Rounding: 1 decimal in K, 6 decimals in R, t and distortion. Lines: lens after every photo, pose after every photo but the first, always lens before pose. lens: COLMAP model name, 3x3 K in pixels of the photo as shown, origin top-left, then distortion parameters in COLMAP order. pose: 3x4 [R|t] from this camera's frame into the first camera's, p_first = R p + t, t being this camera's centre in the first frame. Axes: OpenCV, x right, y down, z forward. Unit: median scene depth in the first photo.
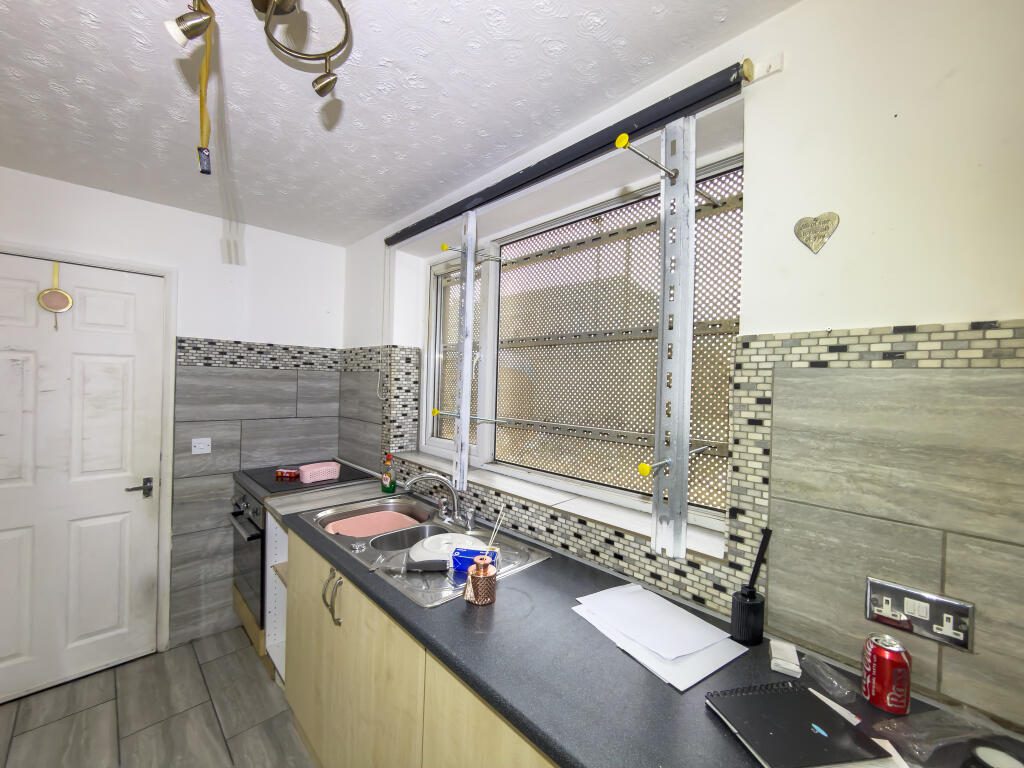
lens RADIAL K [[410.8, 0, 516.5], [0, 410.8, 382.7], [0, 0, 1]] dist [-0.001967, 0.000062]
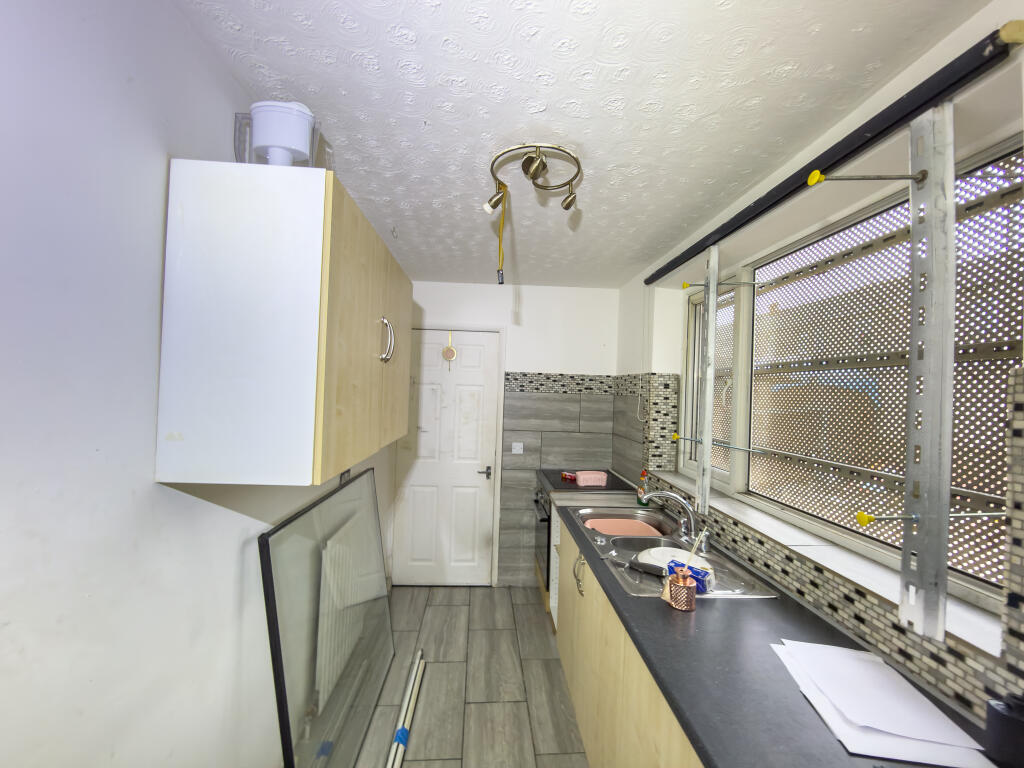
lens RADIAL K [[410.8, 0, 516.5], [0, 410.8, 382.7], [0, 0, 1]] dist [-0.001967, 0.000062]
pose [[0.761736, -0.011338, -0.647789, 0.194280], [-0.016153, 0.999204, -0.036483, -0.025377], [0.647686, 0.038254, 0.760946, -0.113889]]
